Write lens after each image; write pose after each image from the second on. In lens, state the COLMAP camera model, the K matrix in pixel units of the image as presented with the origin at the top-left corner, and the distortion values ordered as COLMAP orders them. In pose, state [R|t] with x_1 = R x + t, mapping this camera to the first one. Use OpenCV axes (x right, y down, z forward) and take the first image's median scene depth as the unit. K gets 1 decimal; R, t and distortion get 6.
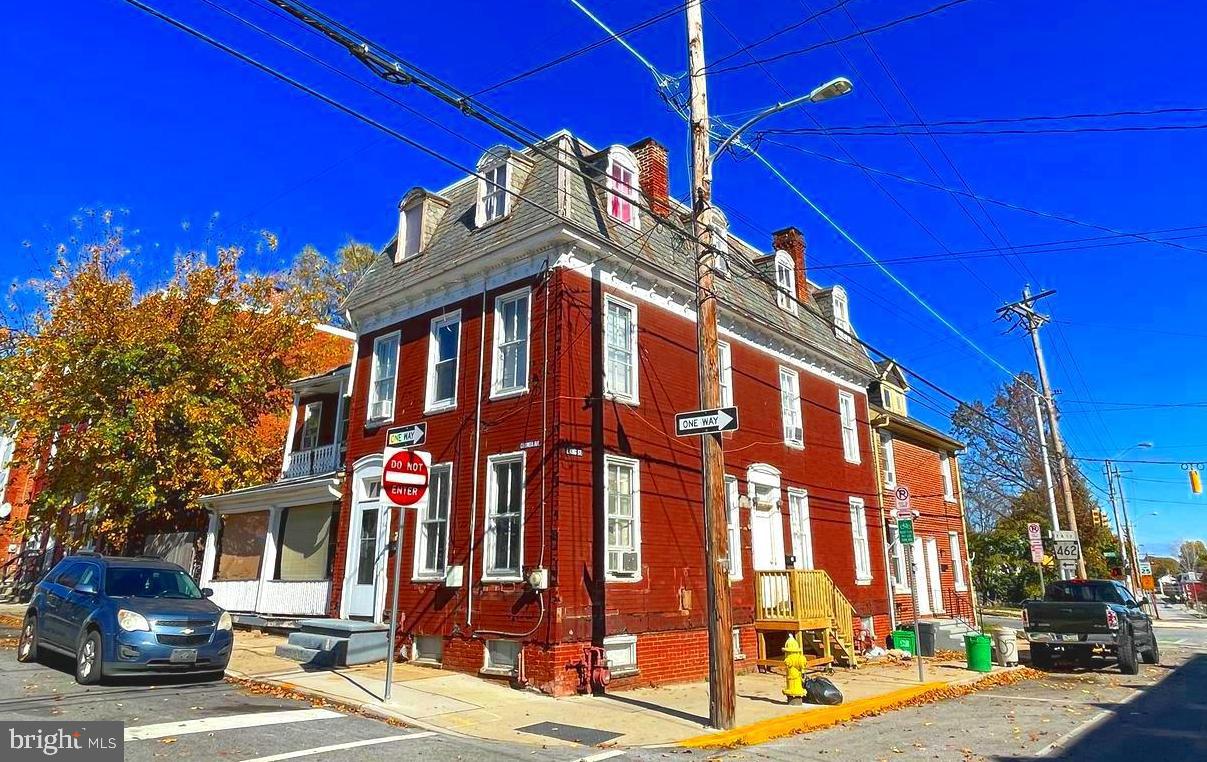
lens RADIAL K [[815.0, 0, 627.2], [0, 815.0, 310.7], [0, 0, 1]] dist [0.019148, -0.002059]
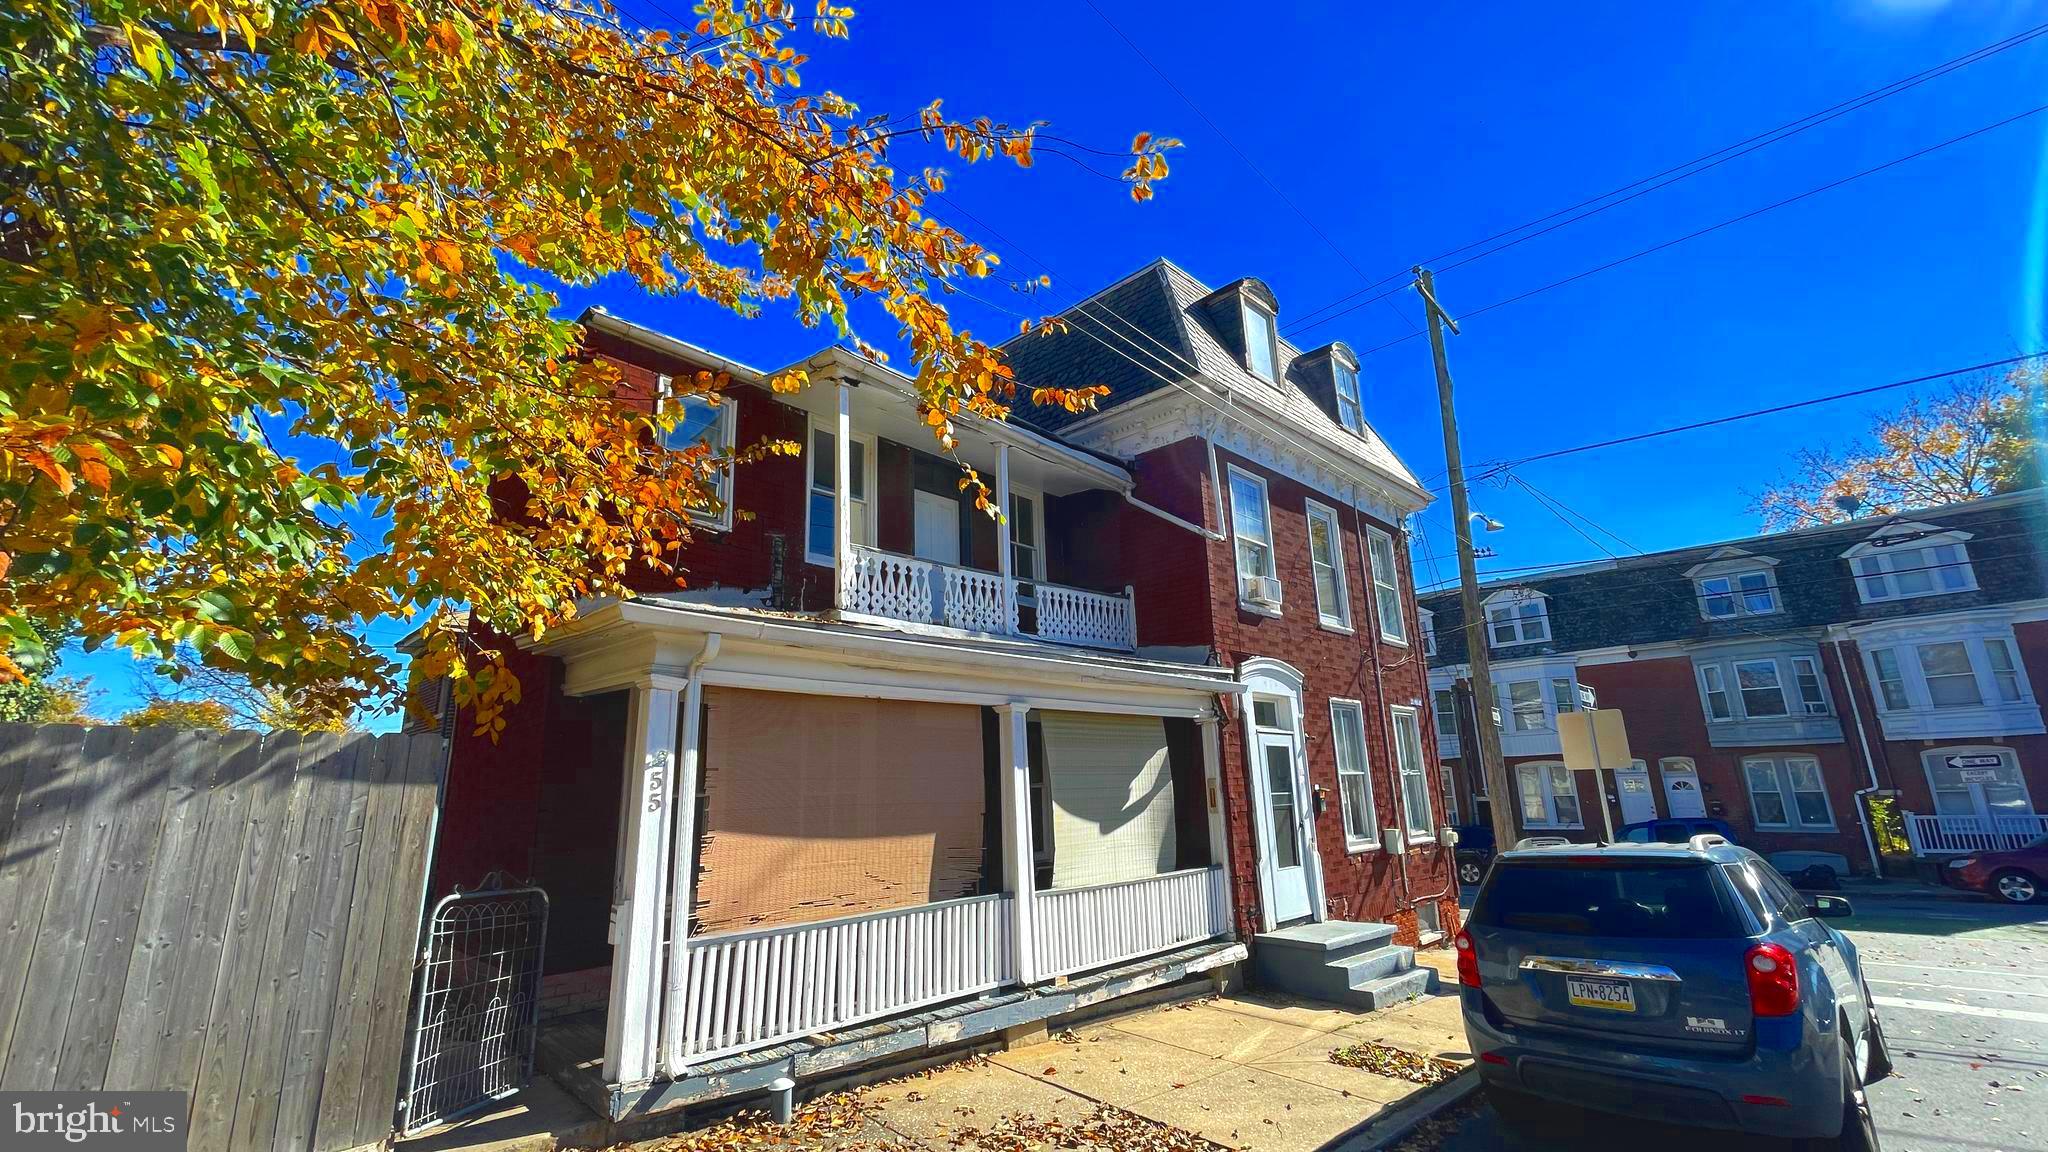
lens RADIAL K [[820.0, 0, 1024.0], [0, 820.0, 576.0], [0, 0, 1]] dist [0.000481, 0.000133]
pose [[0.120594, 0.246423, 0.961630, -1.038678], [-0.286100, 0.936225, -0.204034, 0.327457], [-0.950581, -0.250517, 0.183405, 1.187637]]
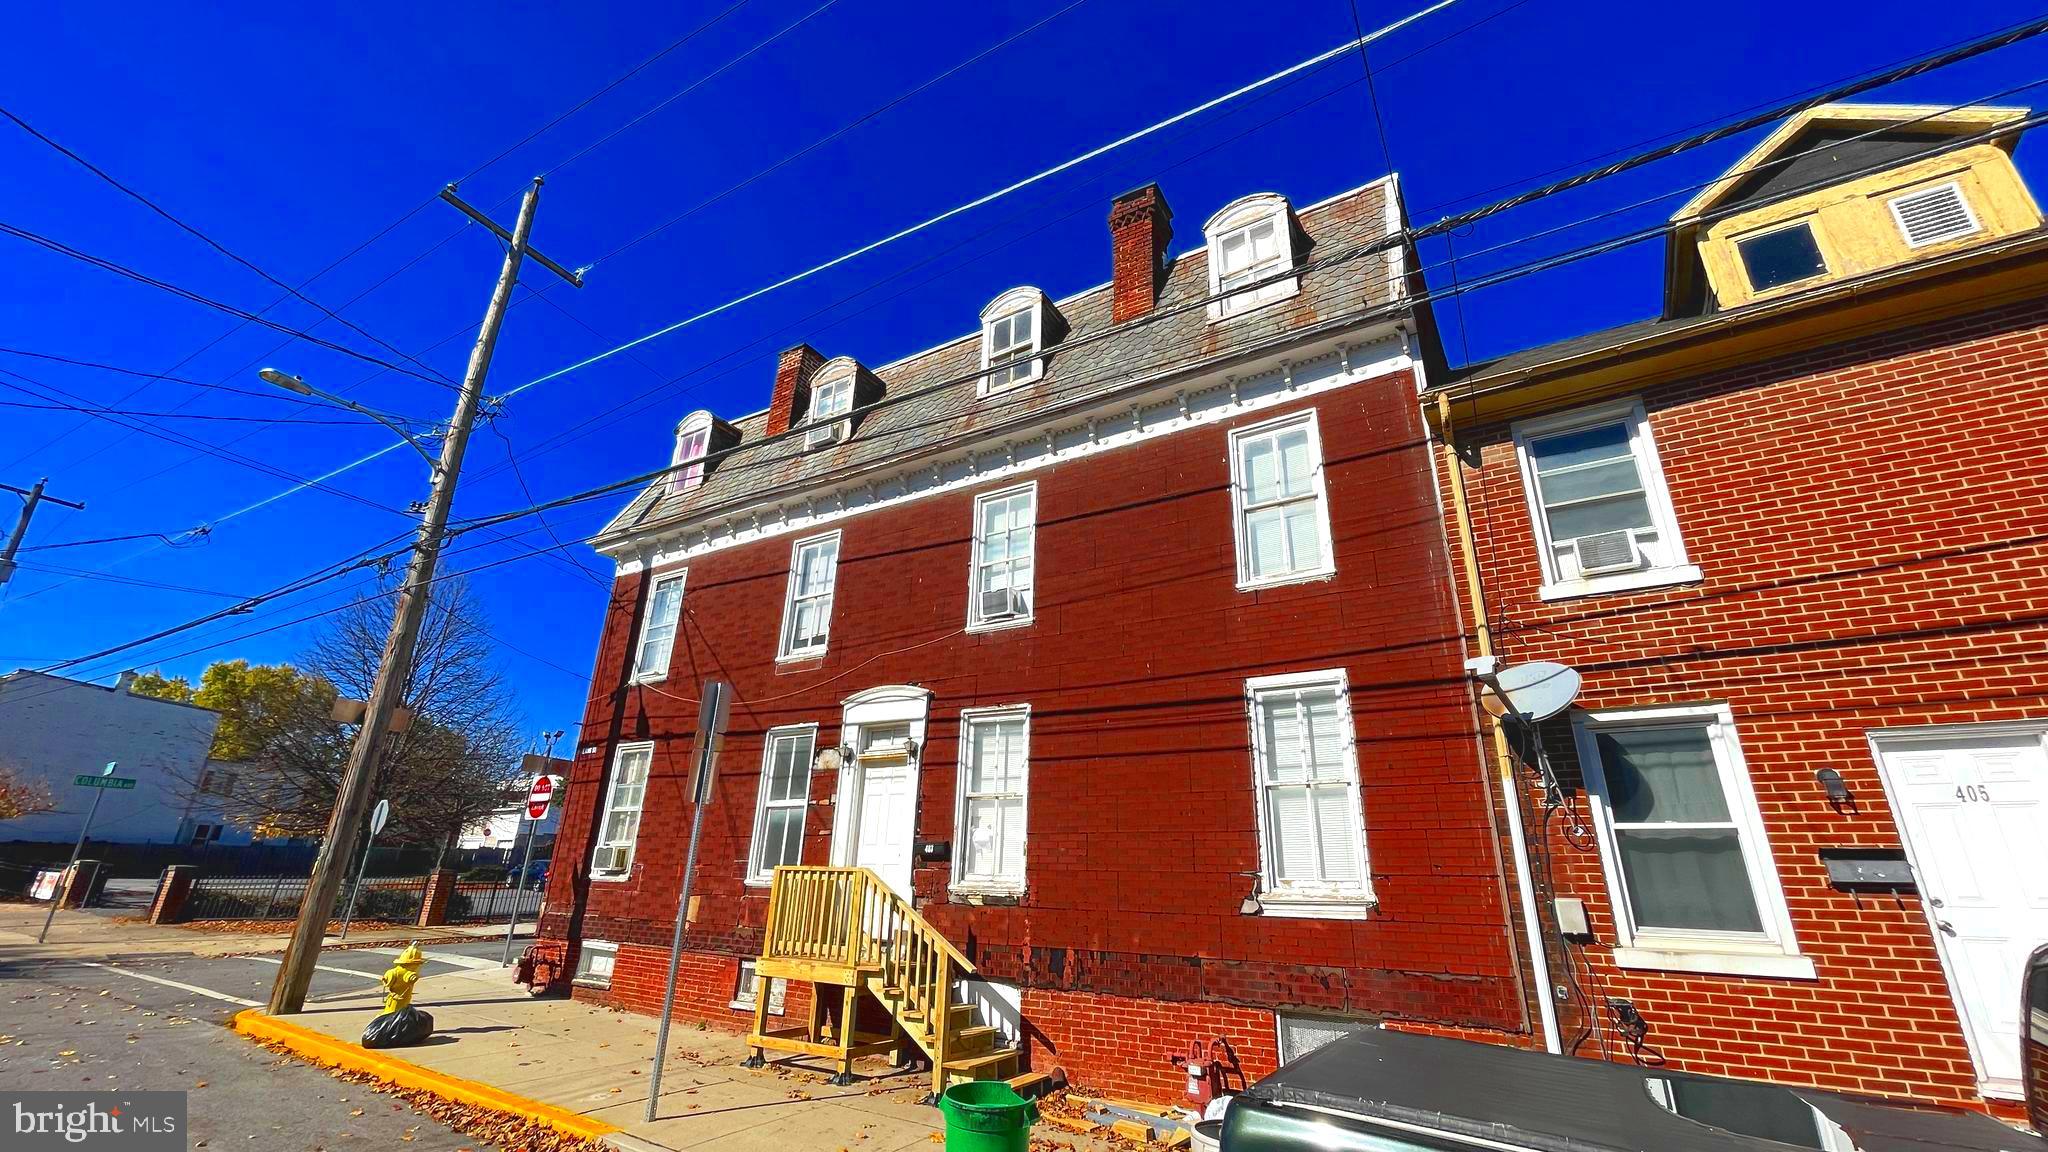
lens RADIAL K [[825.8, 0, 1024.0], [0, 825.8, 576.0], [0, 0, 1]] dist [0.002301, 0.000498]
pose [[0.112653, -0.346890, -0.931116, 0.930411], [0.282230, 0.909656, -0.304748, 0.397882], [0.952709, -0.228458, 0.200379, 1.221368]]
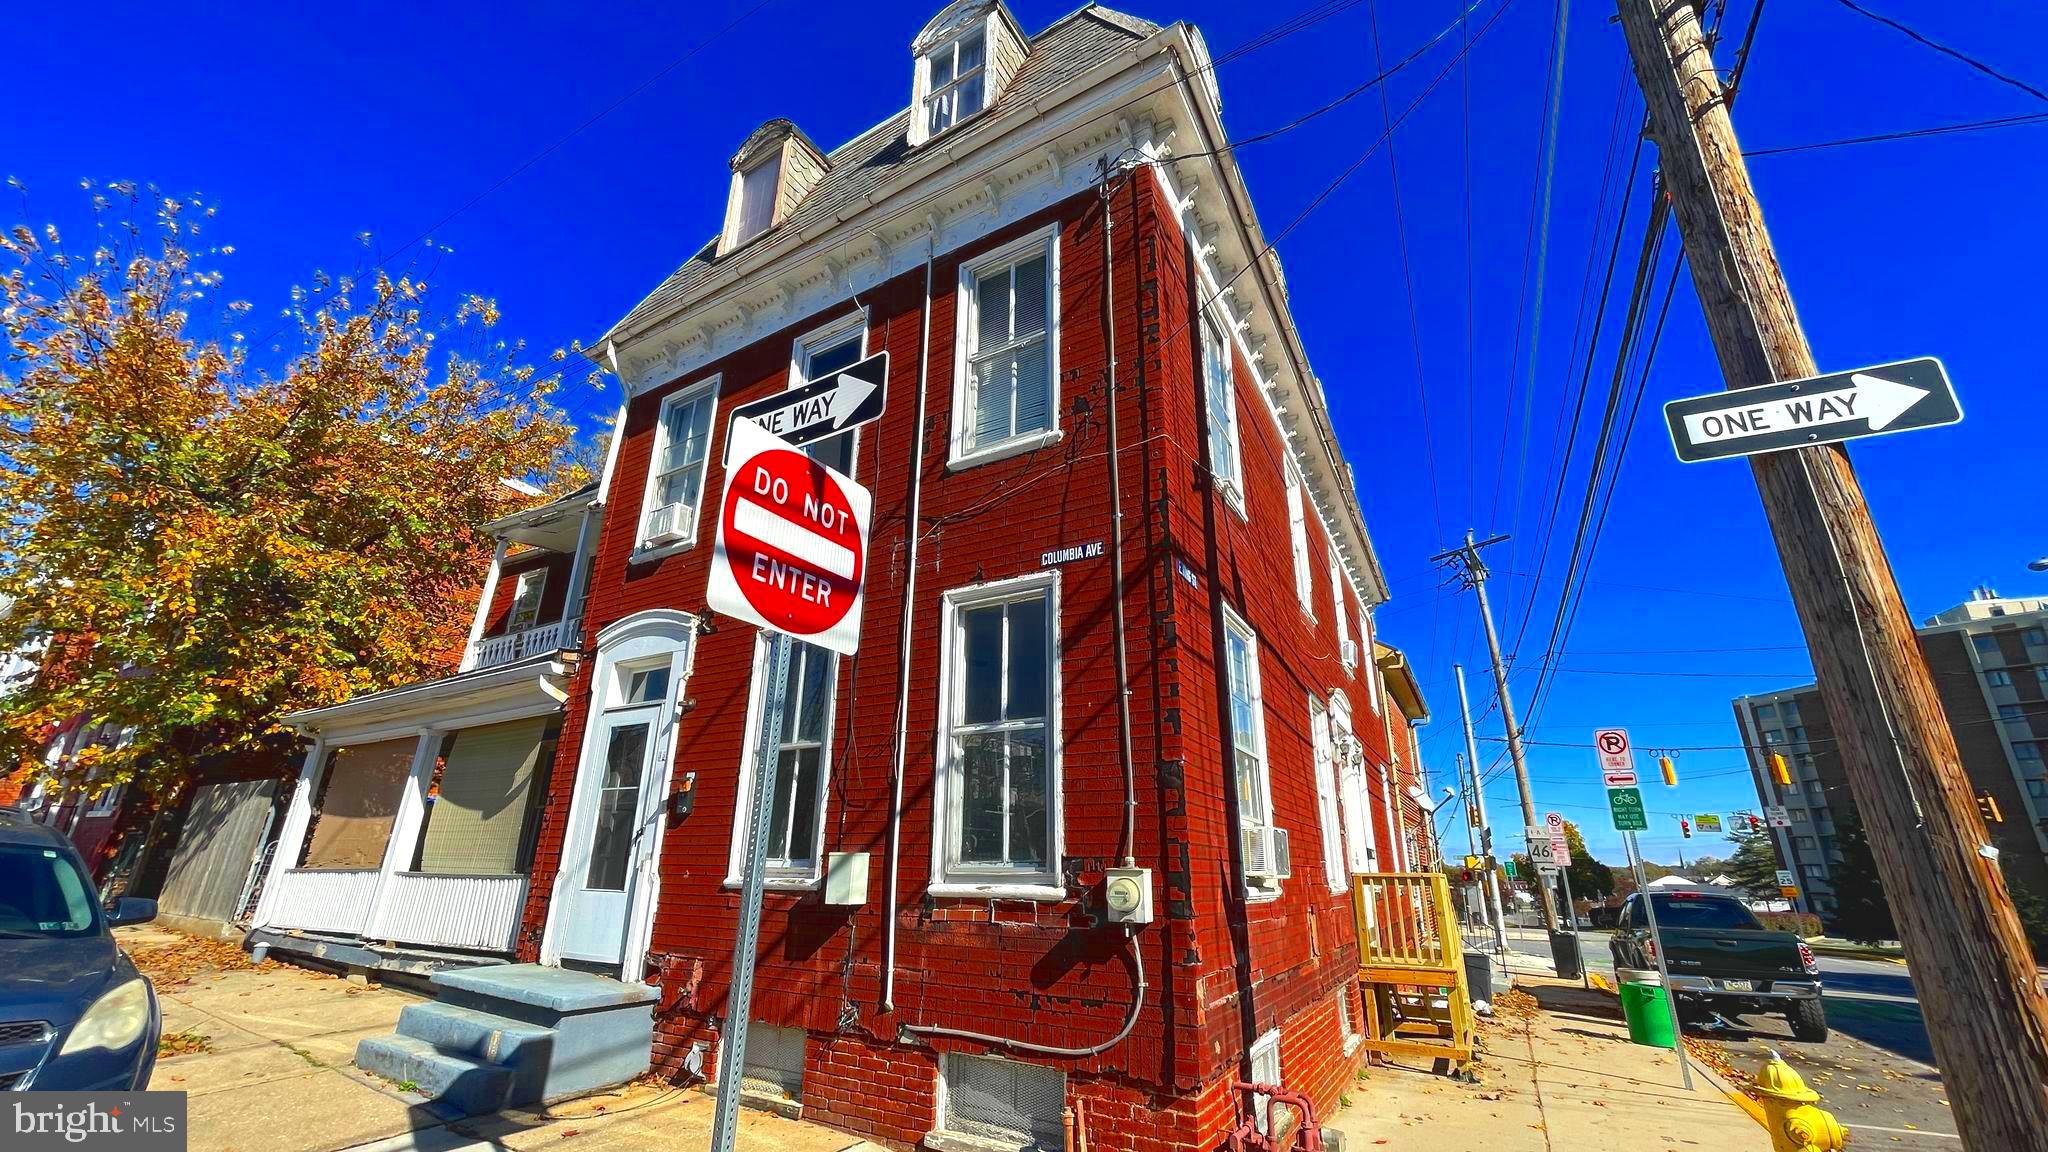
lens RADIAL K [[820.4, 0, 1024.0], [0, 820.4, 576.0], [0, 0, 1]] dist [-0.003020, -0.000062]
pose [[0.986396, 0.072427, 0.147573, -0.183564], [-0.068041, 0.997084, -0.034562, 0.173566], [-0.149646, 0.024051, 0.988447, 0.549905]]
